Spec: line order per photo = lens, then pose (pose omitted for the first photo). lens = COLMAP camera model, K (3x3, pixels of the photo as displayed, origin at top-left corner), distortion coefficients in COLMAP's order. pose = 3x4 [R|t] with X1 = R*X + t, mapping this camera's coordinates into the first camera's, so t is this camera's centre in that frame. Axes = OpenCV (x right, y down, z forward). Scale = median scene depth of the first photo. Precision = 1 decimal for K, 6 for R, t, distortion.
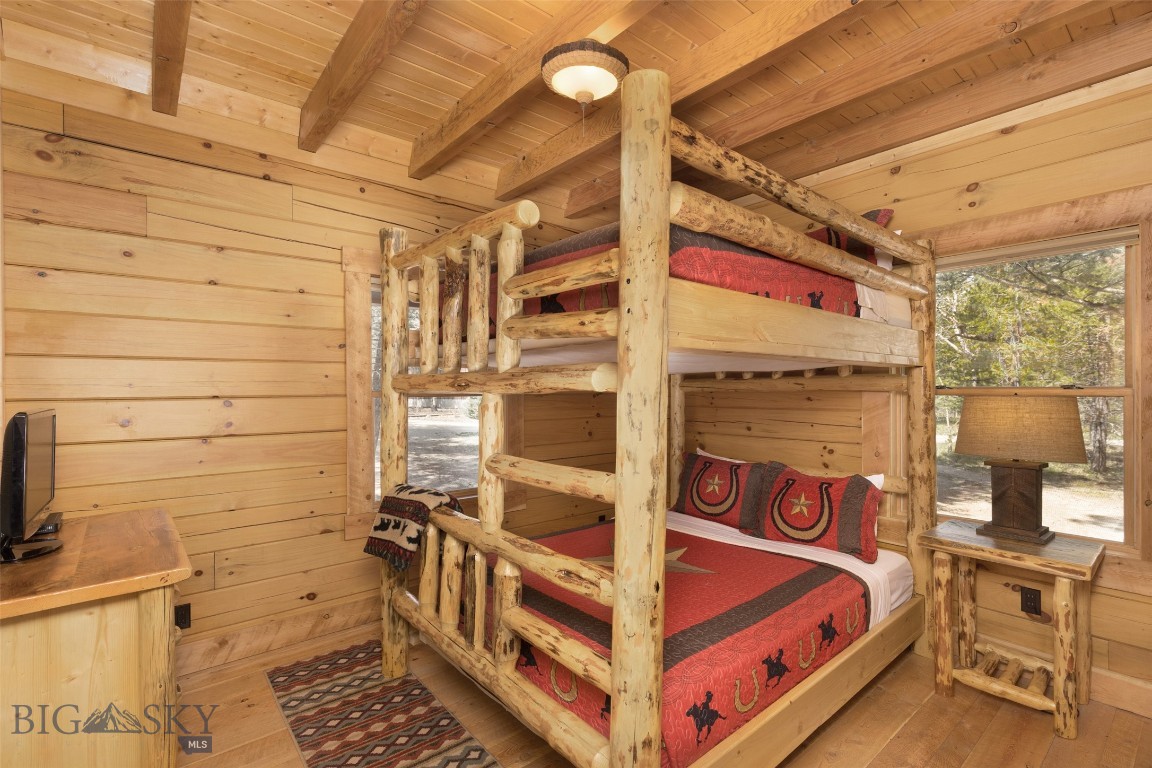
lens RADIAL K [[530.4, 0, 574.0], [0, 530.4, 389.6], [0, 0, 1]] dist [0.000314, 0.000089]
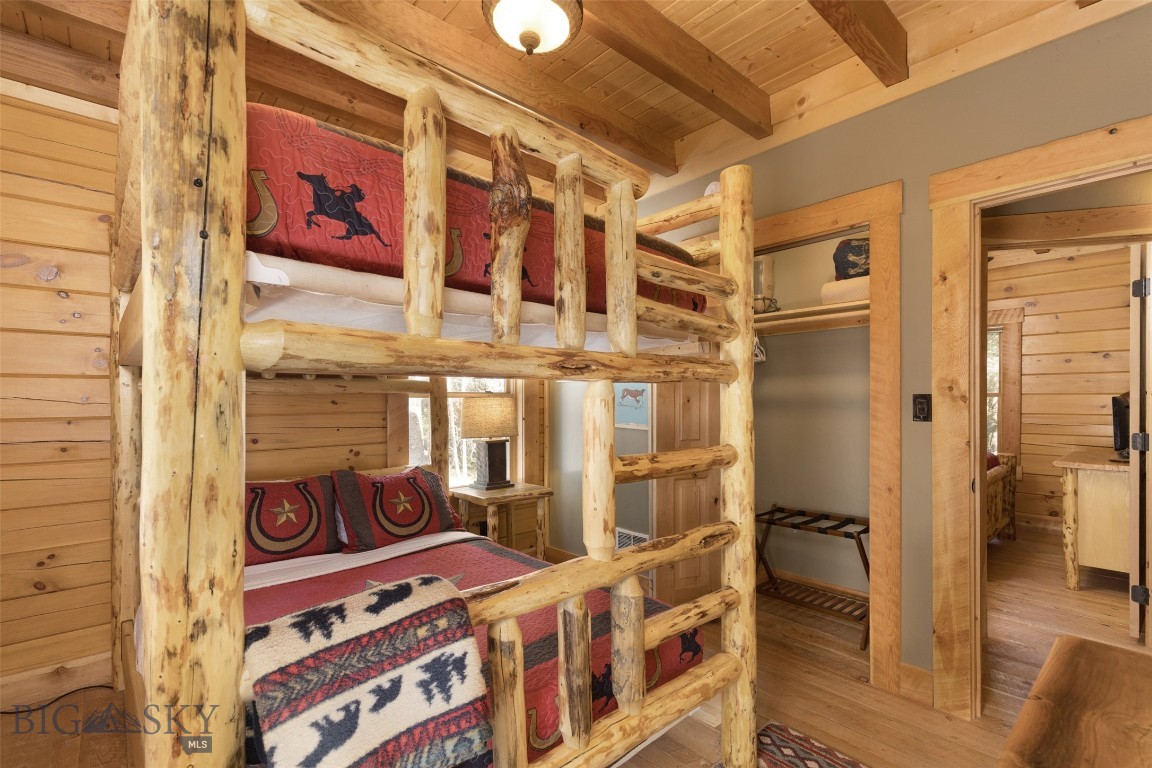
lens RADIAL K [[518.4, 0, 576.4], [0, 518.4, 398.0], [0, 0, 1]] dist [-0.001244, -0.000200]
pose [[-0.035788, 0.005681, 0.999343, -0.556747], [0.011621, 0.999919, -0.005268, 0.021370], [-0.999292, 0.011425, -0.035852, 0.651503]]
